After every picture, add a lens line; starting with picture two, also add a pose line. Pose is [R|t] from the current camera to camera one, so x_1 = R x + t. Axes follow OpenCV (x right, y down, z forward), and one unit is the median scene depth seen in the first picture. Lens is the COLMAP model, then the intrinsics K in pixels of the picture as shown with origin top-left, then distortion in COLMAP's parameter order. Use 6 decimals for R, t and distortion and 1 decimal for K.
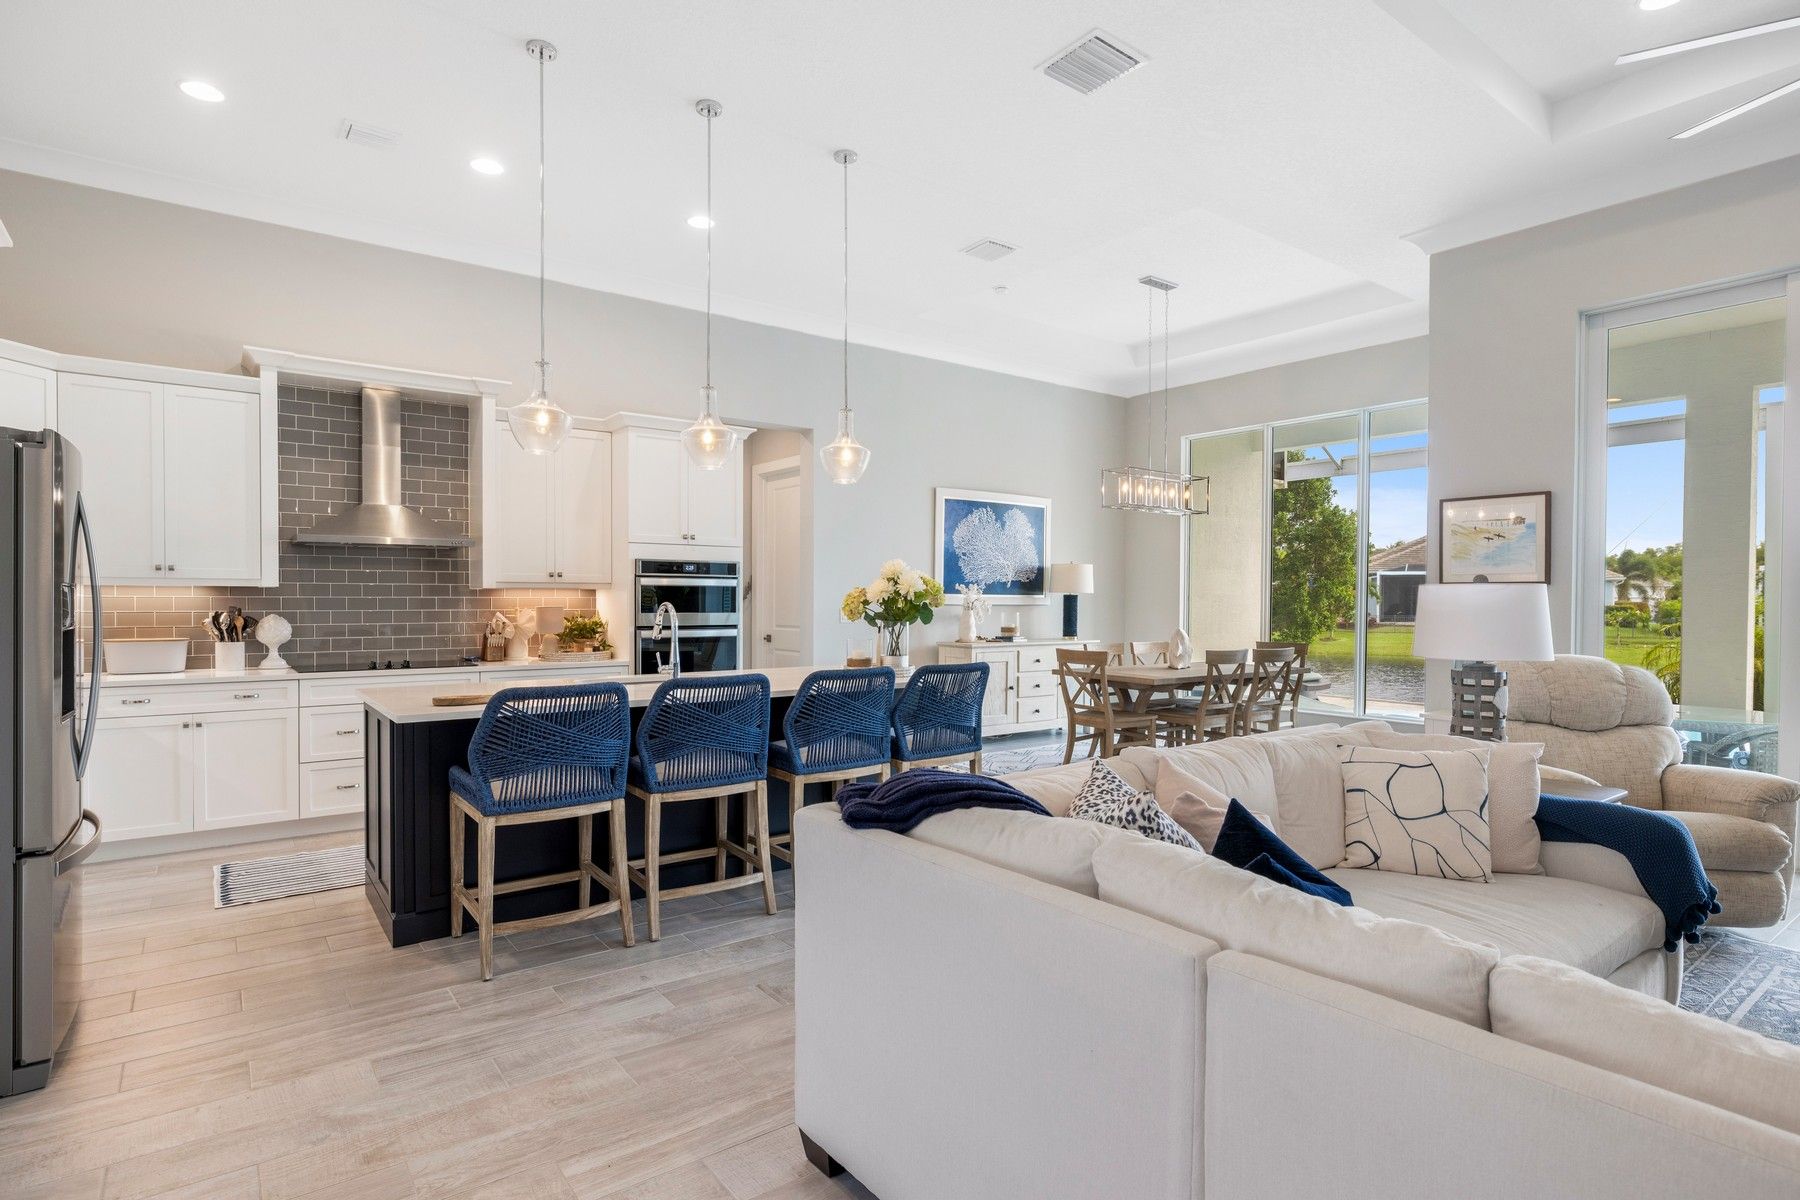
lens RADIAL K [[926.5, 0, 888.2], [0, 926.5, 616.7], [0, 0, 1]] dist [0.006496, -0.000924]
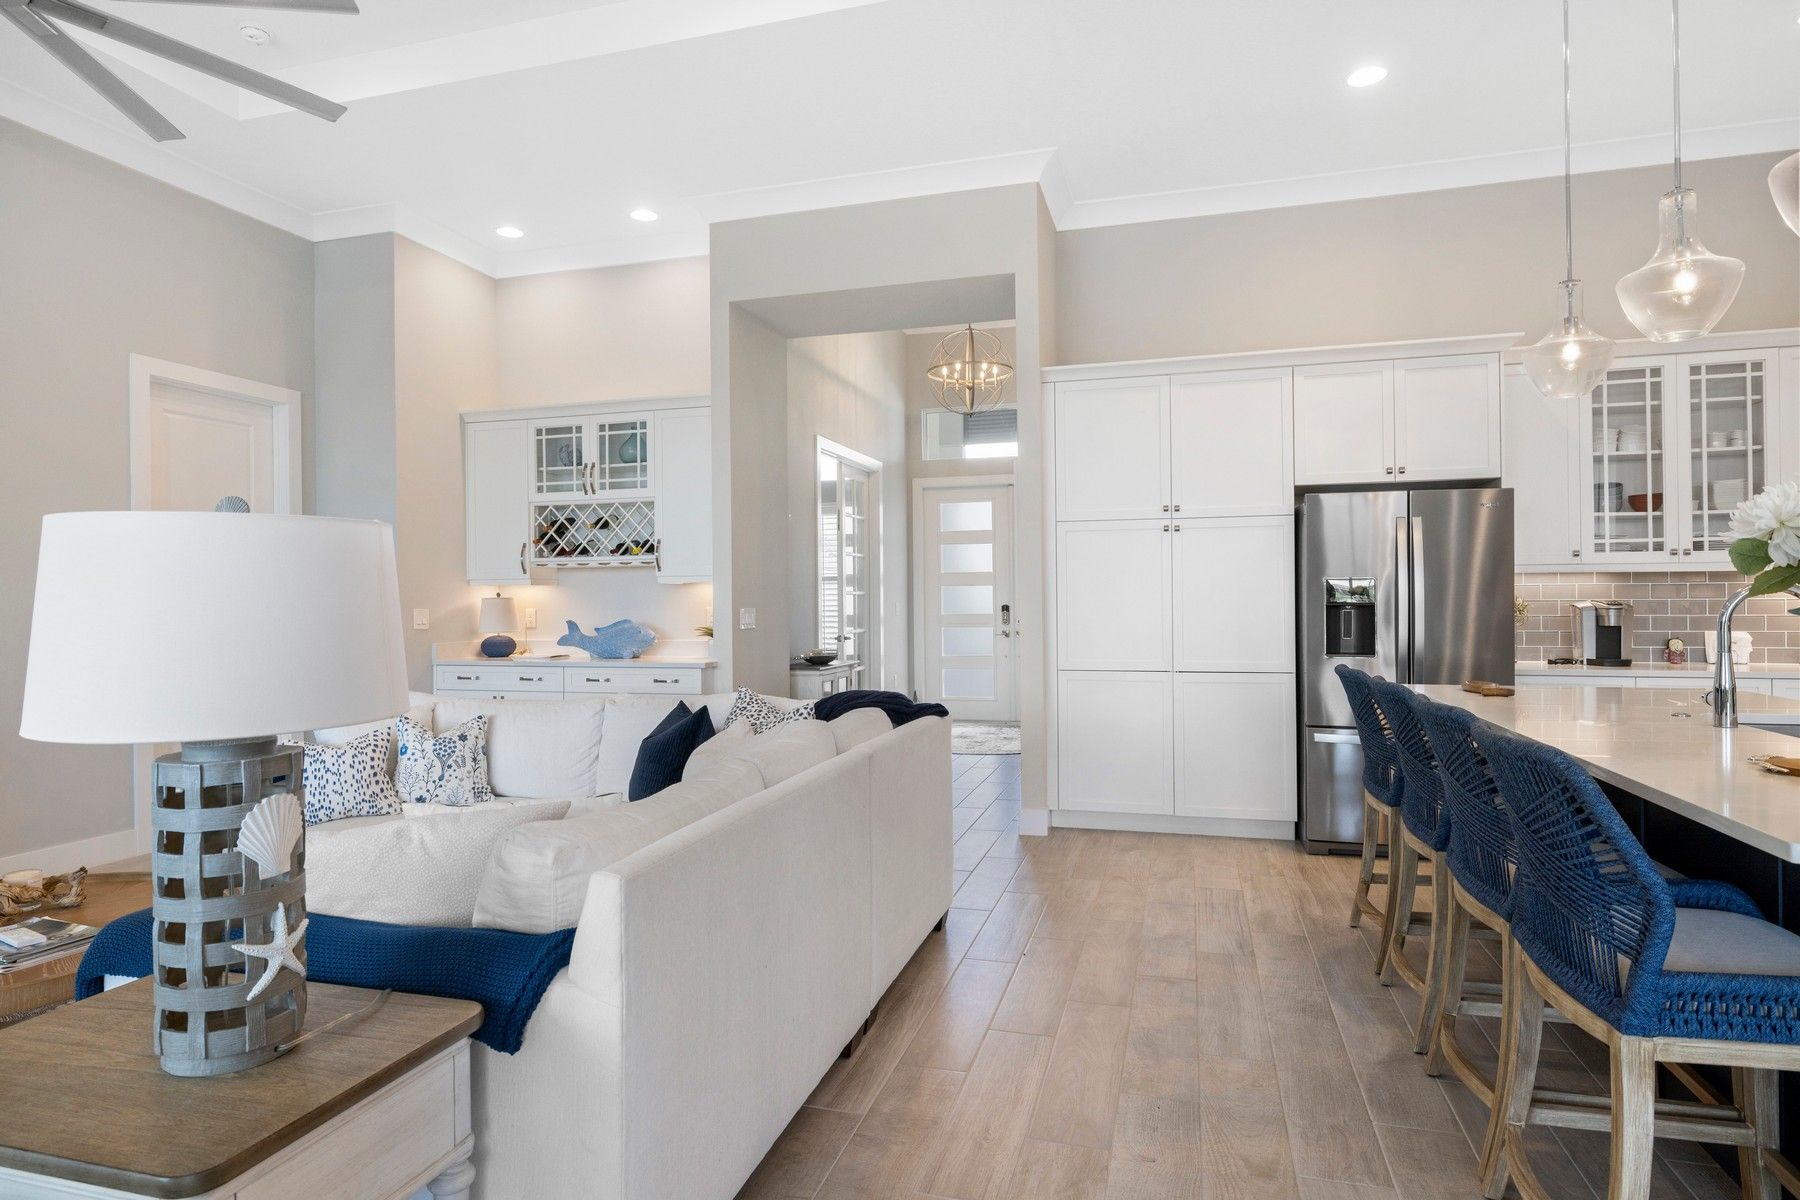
lens RADIAL K [[1011.4, 0, 890.4], [0, 1011.4, 597.1], [0, 0, 1]] dist [0.003859, -0.003191]
pose [[-0.796767, 0.000562, -0.604286, 0.460054], [-0.008420, 0.999892, 0.012031, -0.007213], [0.604227, 0.014674, -0.796677, 1.009321]]
